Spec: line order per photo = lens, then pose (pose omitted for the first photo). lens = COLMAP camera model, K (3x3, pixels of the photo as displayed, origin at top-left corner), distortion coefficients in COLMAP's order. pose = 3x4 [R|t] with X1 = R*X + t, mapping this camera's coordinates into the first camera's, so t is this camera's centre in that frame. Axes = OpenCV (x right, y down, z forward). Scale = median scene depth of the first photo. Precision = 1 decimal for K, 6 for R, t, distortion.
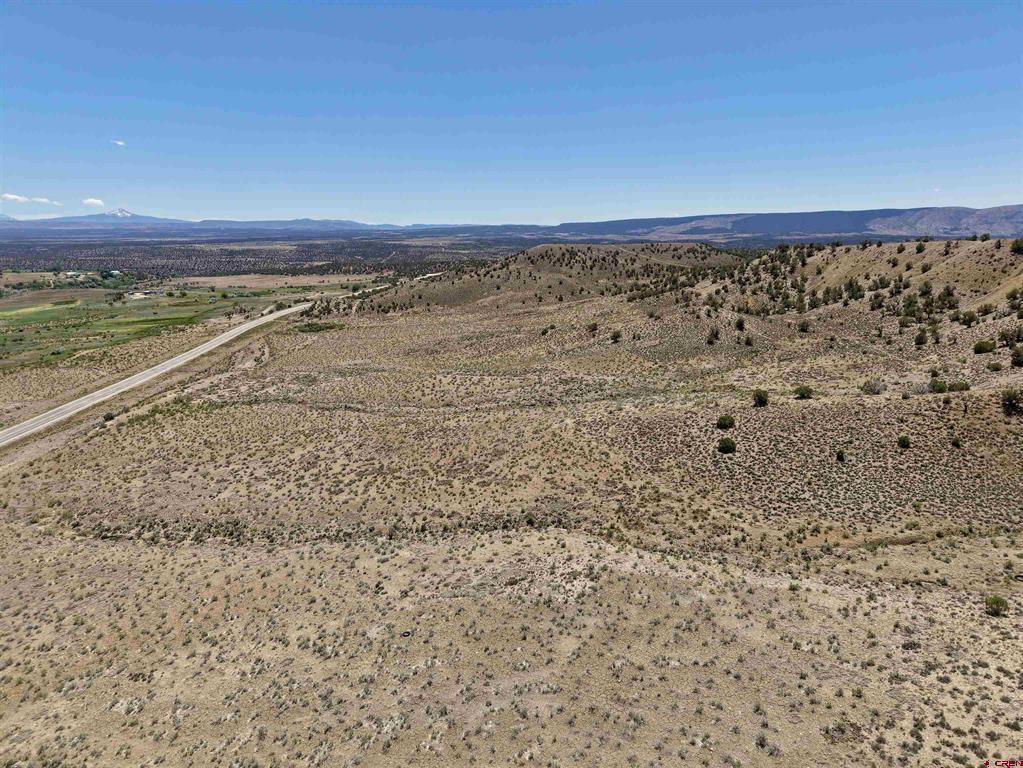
lens RADIAL K [[679.5, 0, 514.9], [0, 679.5, 382.4], [0, 0, 1]] dist [0.031228, -0.033880]
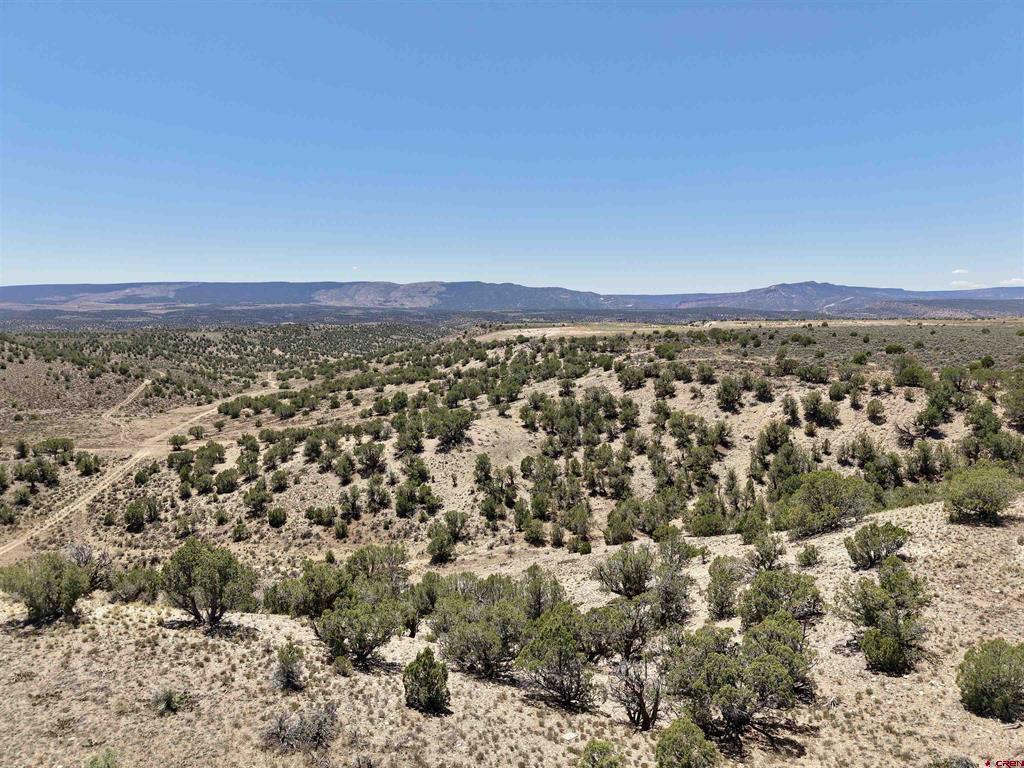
lens RADIAL K [[680.1, 0, 511.1], [0, 680.1, 389.1], [0, 0, 1]] dist [0.031228, -0.033880]
pose [[0.733834, -0.077814, 0.674858, 0.805446], [0.138418, 0.989705, -0.036398, -0.365847], [-0.665078, 0.120122, 0.737050, 1.696427]]
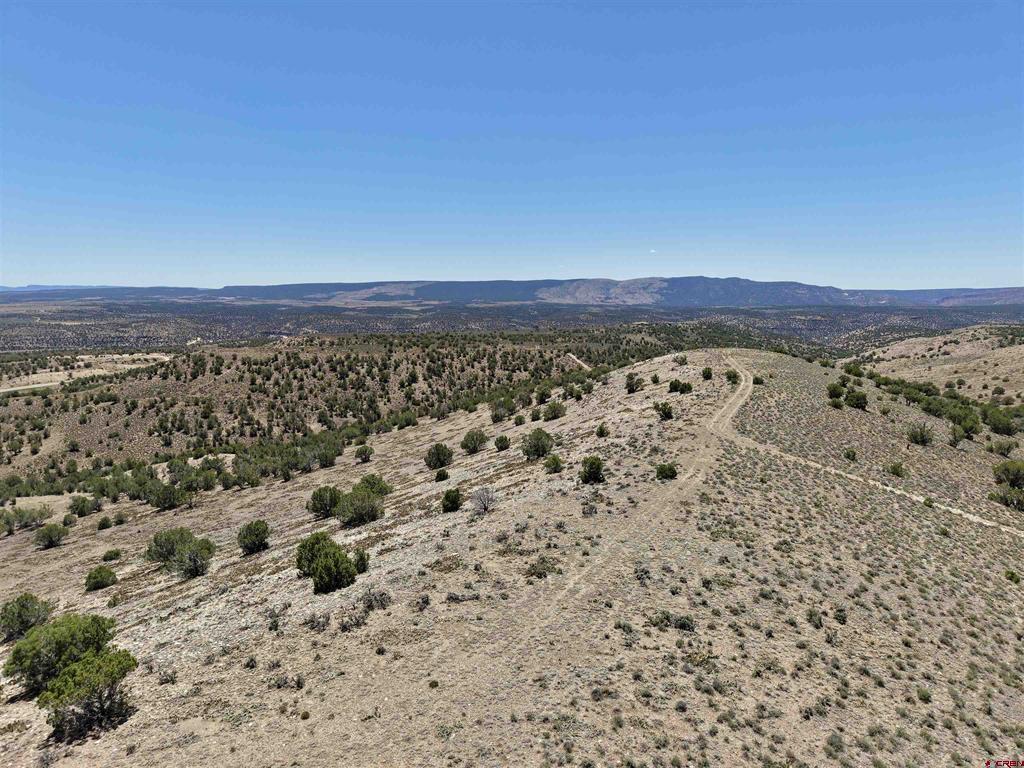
lens RADIAL K [[680.1, 0, 511.4], [0, 680.1, 383.5], [0, 0, 1]] dist [0.031228, -0.033880]
pose [[0.896140, -0.047435, 0.441229, 0.177892], [0.087948, 0.993533, -0.071811, -0.590733], [-0.434969, 0.103157, 0.894517, 2.695339]]
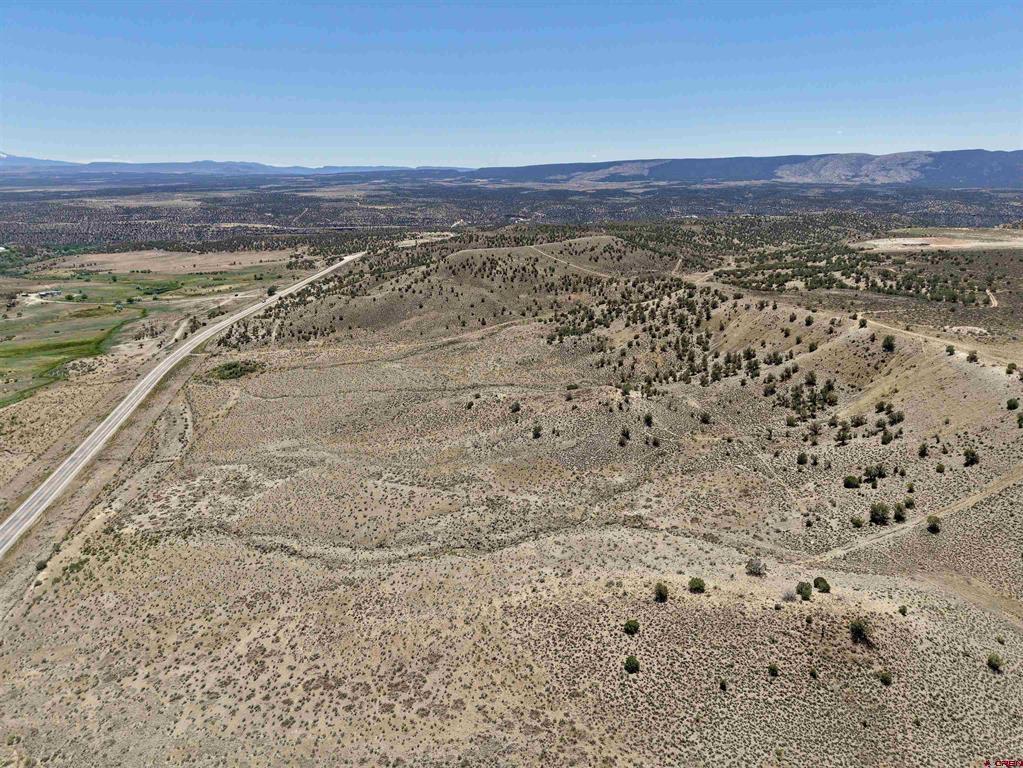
lens RADIAL K [[679.5, 0, 514.1], [0, 679.5, 381.3], [0, 0, 1]] dist [0.031228, -0.033880]
pose [[0.993489, -0.033570, 0.108874, -0.000462], [0.024920, 0.996495, 0.079853, -0.231754], [-0.111173, -0.076620, 0.990843, -0.047209]]
